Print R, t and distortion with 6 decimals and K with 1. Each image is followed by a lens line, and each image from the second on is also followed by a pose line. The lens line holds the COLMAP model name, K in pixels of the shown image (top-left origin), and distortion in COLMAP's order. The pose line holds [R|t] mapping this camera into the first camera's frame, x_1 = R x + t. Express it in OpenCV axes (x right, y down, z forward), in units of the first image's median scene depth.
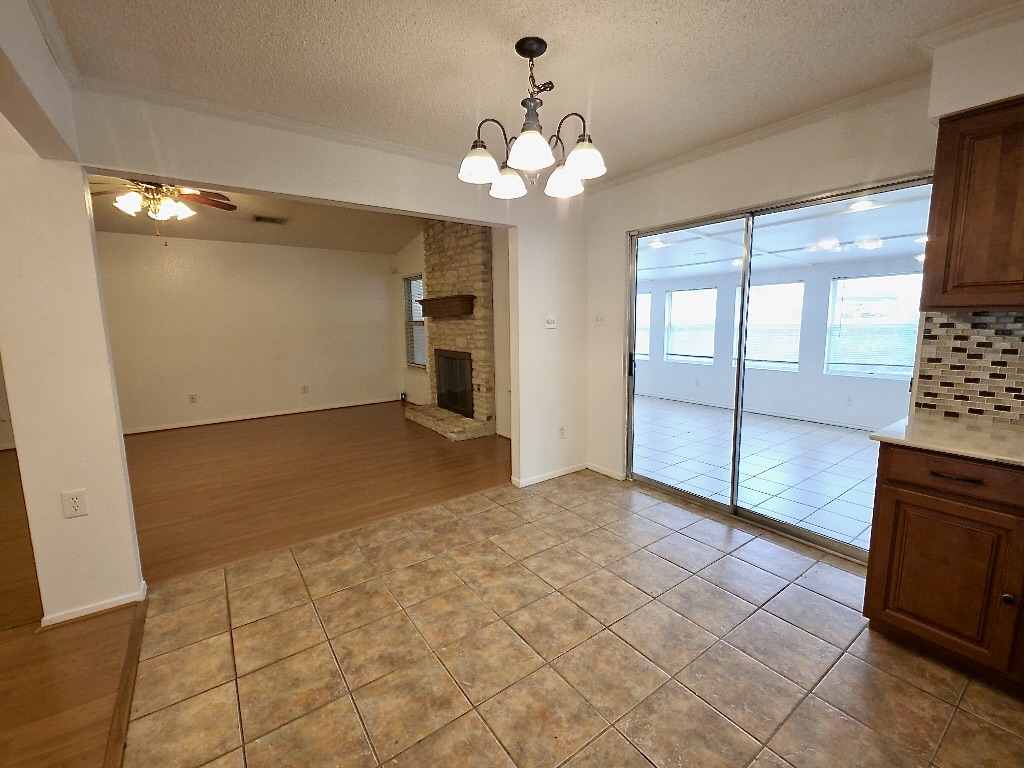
lens RADIAL K [[439.4, 0, 514.7], [0, 439.4, 378.6], [0, 0, 1]] dist [0.002200, -0.000046]
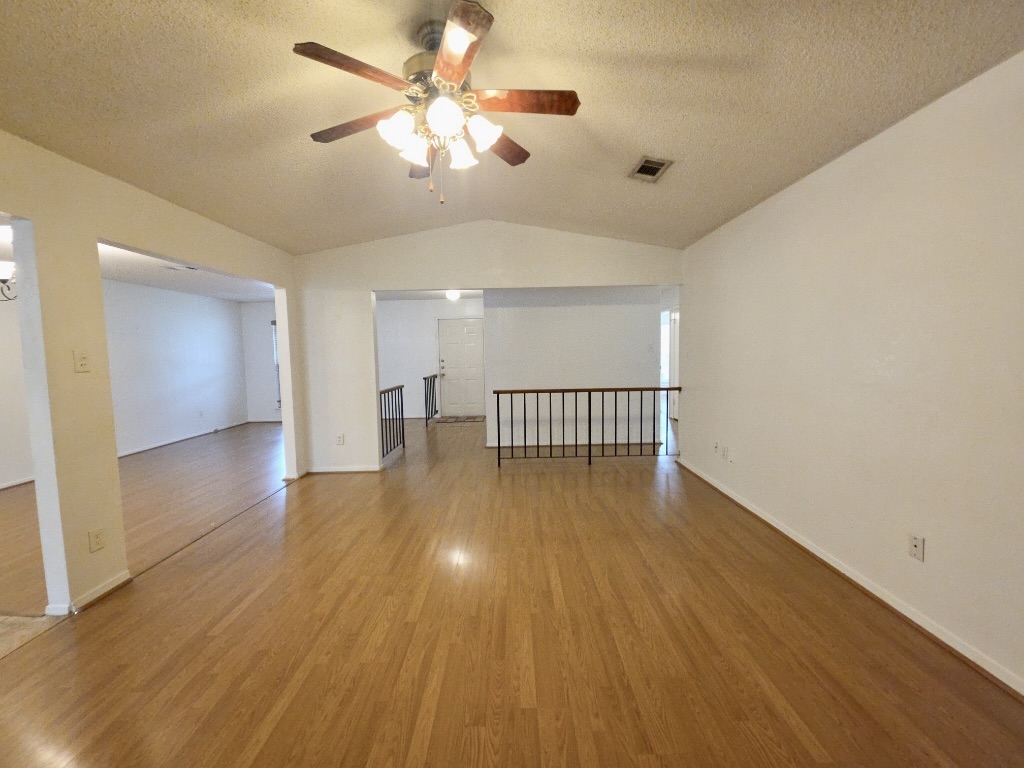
lens RADIAL K [[416.2, 0, 516.3], [0, 416.2, 377.9], [0, 0, 1]] dist [0.014566, -0.009348]
pose [[-0.582658, 0.083409, -0.808426, -0.791394], [-0.080534, 0.983898, 0.159557, -0.340424], [0.808717, 0.158073, -0.566559, 2.590905]]
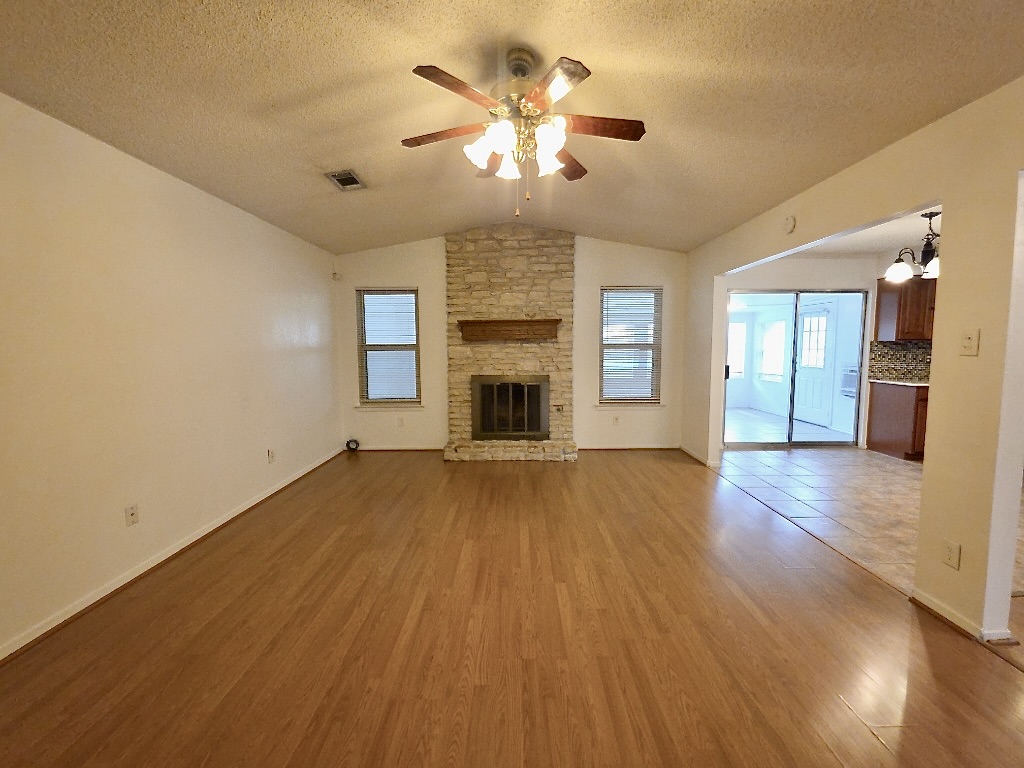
lens RADIAL K [[416.2, 0, 516.3], [0, 416.2, 377.9], [0, 0, 1]] dist [0.014566, -0.009348]
pose [[0.589638, -0.051422, 0.806029, -2.397337], [0.104100, 0.994486, -0.012707, -0.124143], [-0.800931, 0.091400, 0.591739, 1.252939]]
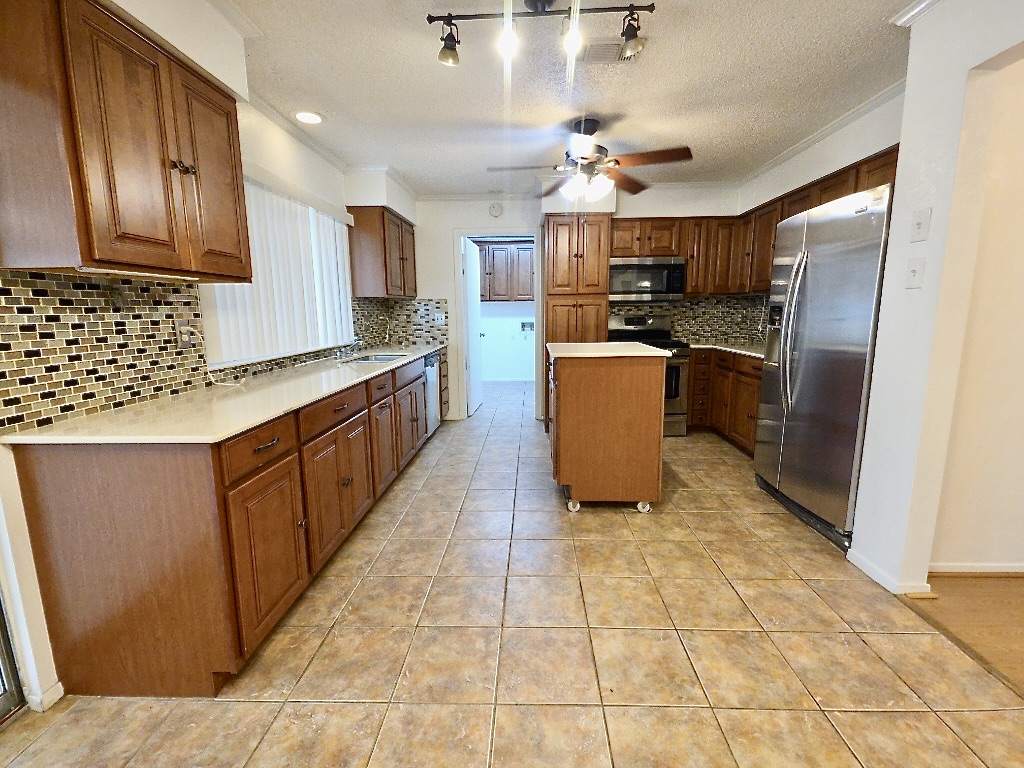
lens RADIAL K [[416.2, 0, 516.3], [0, 416.2, 377.9], [0, 0, 1]] dist [0.014566, -0.009348]
pose [[-0.785713, -0.075038, 0.614023, 0.012117], [0.108258, 0.960616, 0.255923, -0.072360], [-0.609044, 0.267555, -0.746646, 1.010208]]
